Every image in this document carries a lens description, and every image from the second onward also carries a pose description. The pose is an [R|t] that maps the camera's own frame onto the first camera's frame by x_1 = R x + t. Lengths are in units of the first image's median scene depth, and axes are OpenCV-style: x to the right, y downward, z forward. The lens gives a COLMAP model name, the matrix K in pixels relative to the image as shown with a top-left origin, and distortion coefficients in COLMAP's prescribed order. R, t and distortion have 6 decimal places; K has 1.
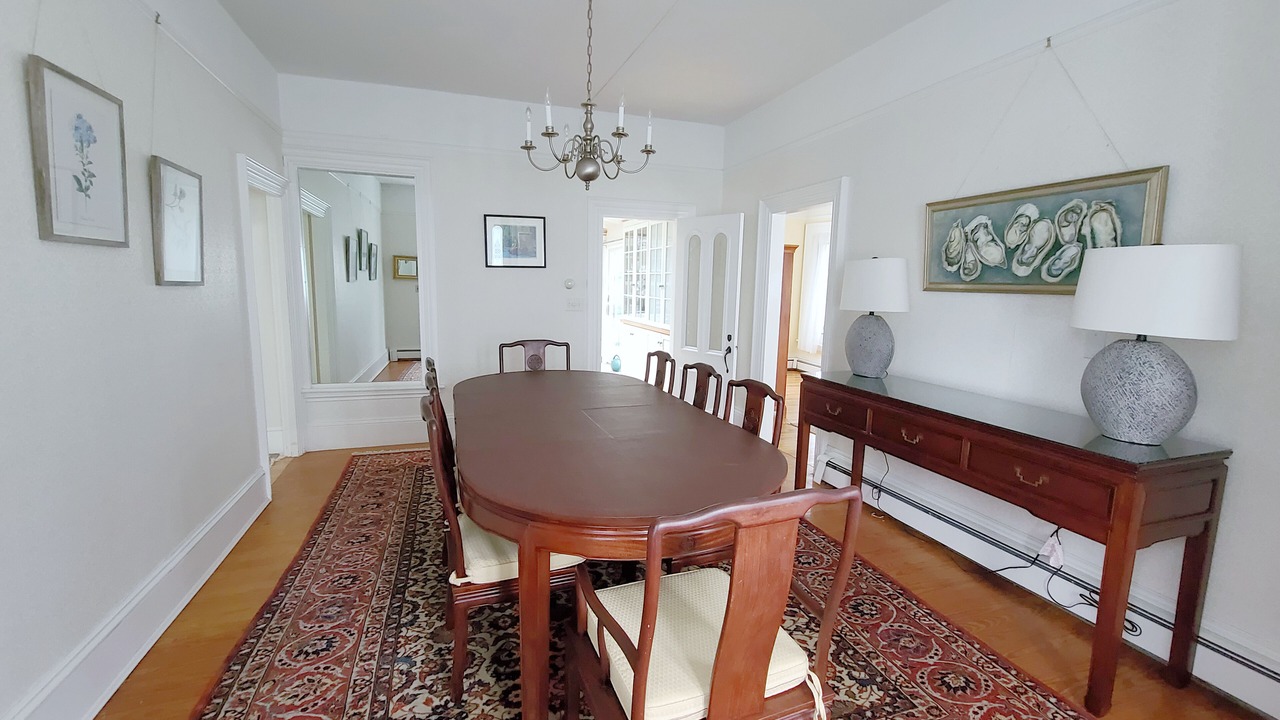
lens RADIAL K [[527.9, 0, 638.1], [0, 527.9, 367.1], [0, 0, 1]] dist [-0.002008, 0.000009]
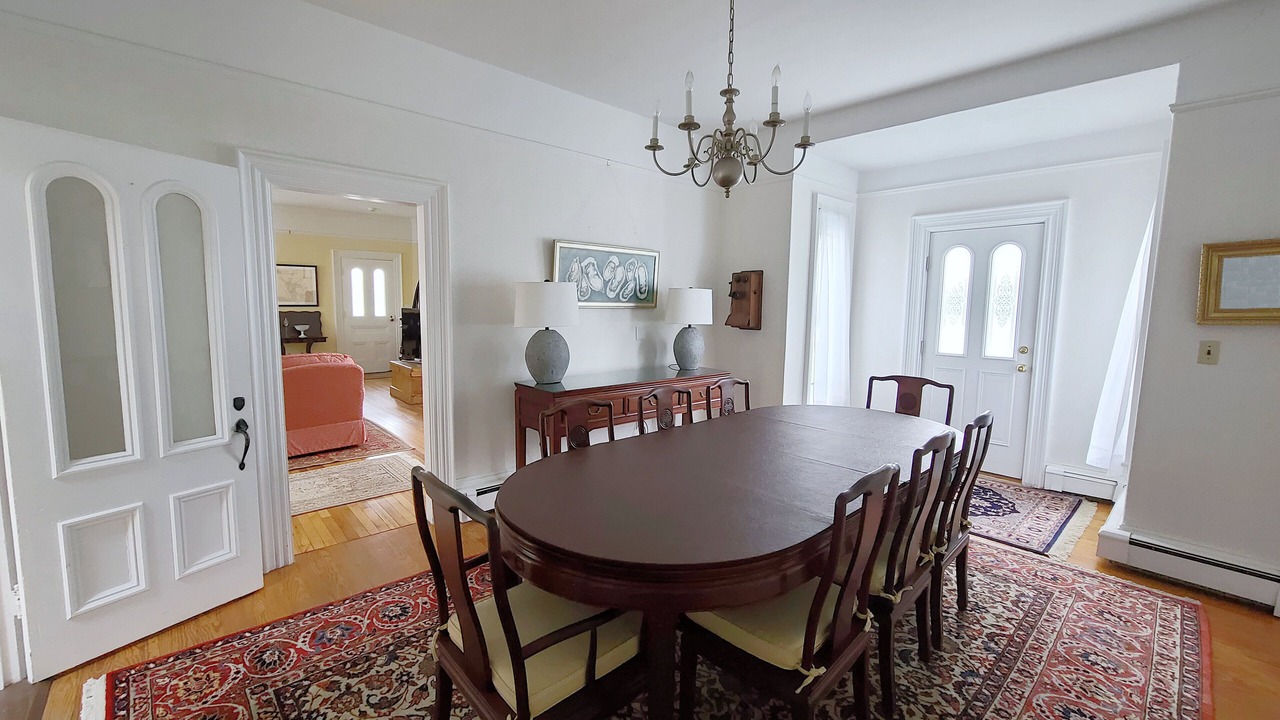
lens RADIAL K [[527.9, 0, 645.9], [0, 527.9, 358.4], [0, 0, 1]] dist [-0.002008, 0.000009]
pose [[-0.395152, -0.118587, 0.910929, -0.882237], [0.123880, 0.975695, 0.180756, -0.277496], [-0.910224, 0.184272, -0.370858, 1.577784]]
